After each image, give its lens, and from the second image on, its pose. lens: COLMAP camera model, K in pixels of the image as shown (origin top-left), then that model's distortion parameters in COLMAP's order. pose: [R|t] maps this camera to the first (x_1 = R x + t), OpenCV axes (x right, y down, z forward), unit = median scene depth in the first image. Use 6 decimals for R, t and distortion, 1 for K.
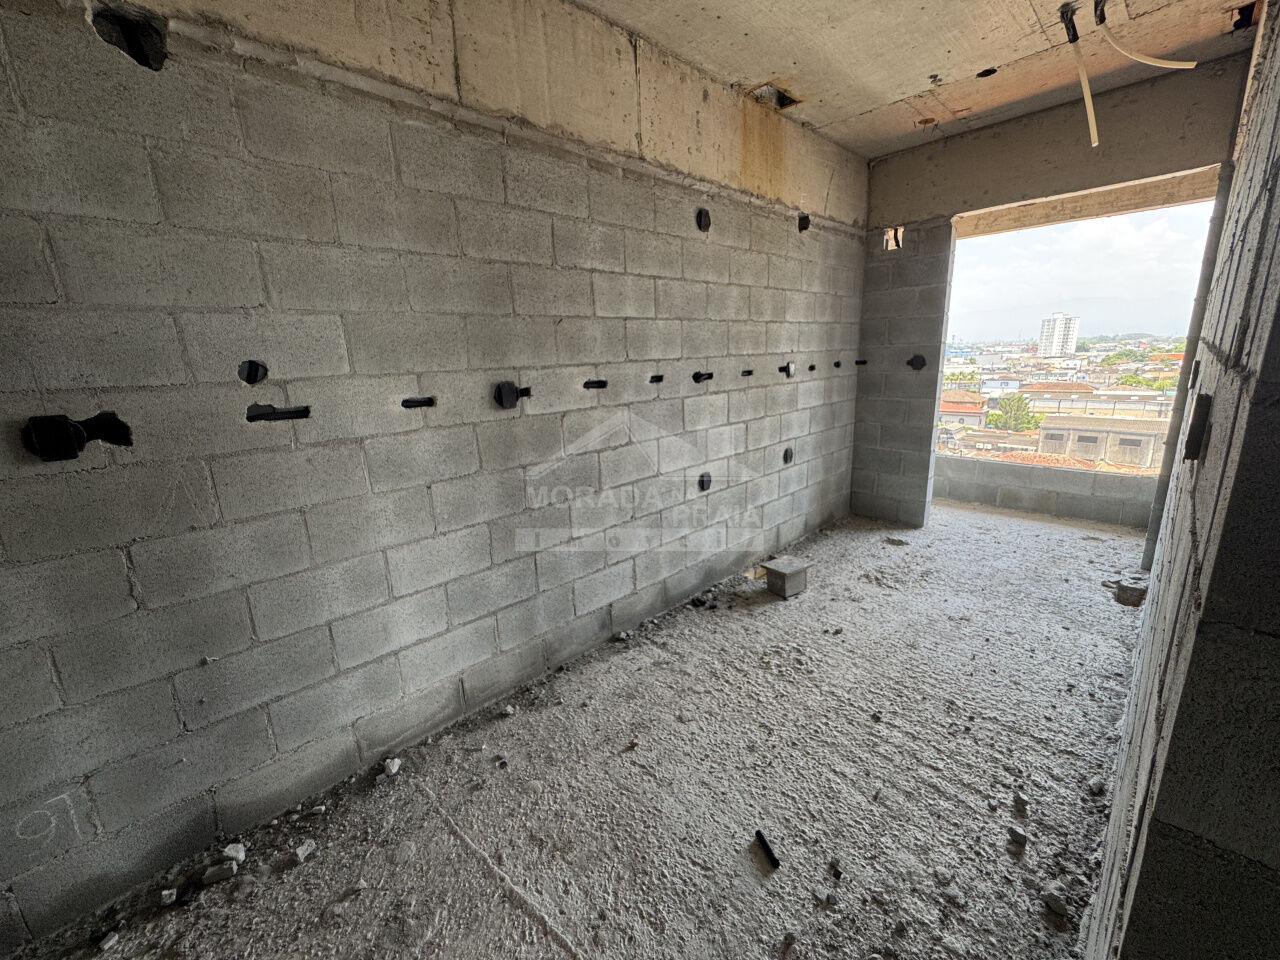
lens RADIAL K [[516.5, 0, 639.4], [0, 516.5, 478.3], [0, 0, 1]] dist [-0.002268, -0.000176]
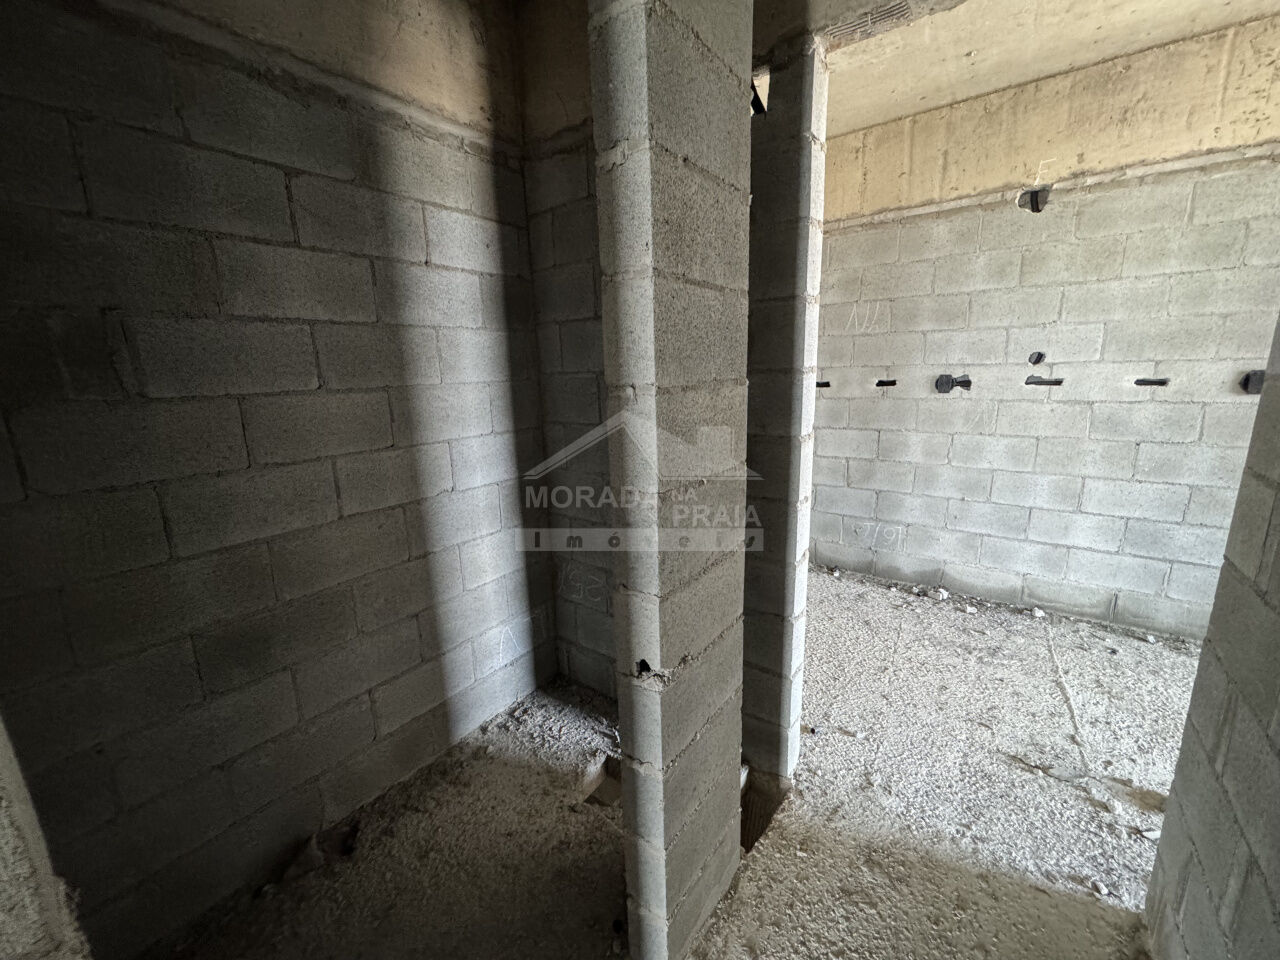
lens RADIAL K [[516.5, 0, 634.3], [0, 516.5, 481.2], [0, 0, 1]] dist [-0.002268, -0.000176]
pose [[0.164244, 0.241410, -0.956423, 0.746408], [-0.210761, 0.955789, 0.205056, 0.118574], [0.963641, 0.167898, 0.207863, -0.591302]]
